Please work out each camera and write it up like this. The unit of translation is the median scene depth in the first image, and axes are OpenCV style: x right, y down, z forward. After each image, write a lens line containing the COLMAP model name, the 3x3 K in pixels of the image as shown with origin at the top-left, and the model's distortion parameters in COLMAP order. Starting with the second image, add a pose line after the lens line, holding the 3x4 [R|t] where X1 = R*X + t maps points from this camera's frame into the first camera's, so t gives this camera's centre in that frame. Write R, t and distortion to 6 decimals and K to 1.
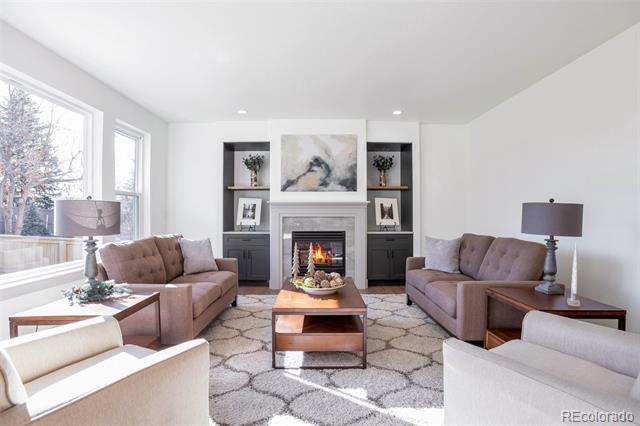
lens RADIAL K [[316.8, 0, 317.2], [0, 316.8, 212.1], [0, 0, 1]] dist [-0.034715, -0.000108]
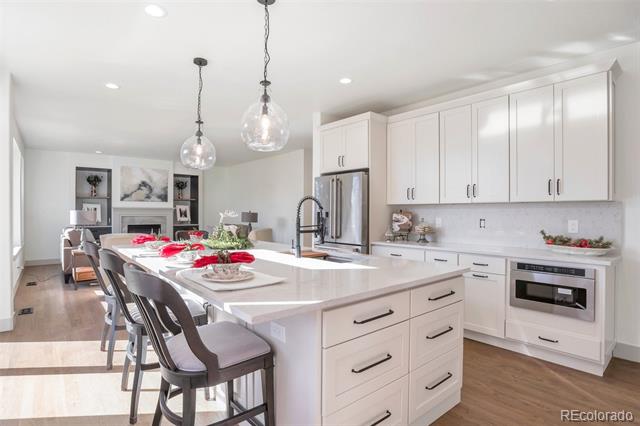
lens RADIAL K [[337.6, 0, 326.5], [0, 337.6, 214.8], [0, 0, 1]] dist [-0.038004, 0.000509]
pose [[0.753138, 0.003018, 0.657855, -0.436954], [-0.013033, 0.999862, 0.010335, -0.023542], [-0.657733, -0.016357, 0.753073, -0.996276]]
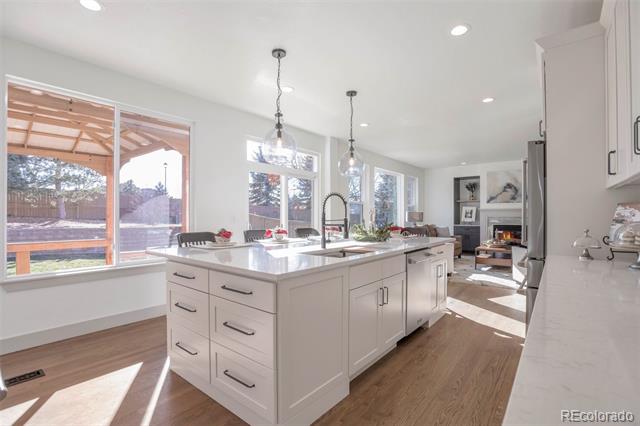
lens RADIAL K [[316.8, 0, 317.2], [0, 316.8, 212.1], [0, 0, 1]] dist [-0.034715, -0.000108]
pose [[0.769686, -0.003985, -0.638410, 0.284729], [0.002749, 0.999992, -0.002927, -0.010909], [0.638417, 0.000498, 0.769691, -1.005298]]
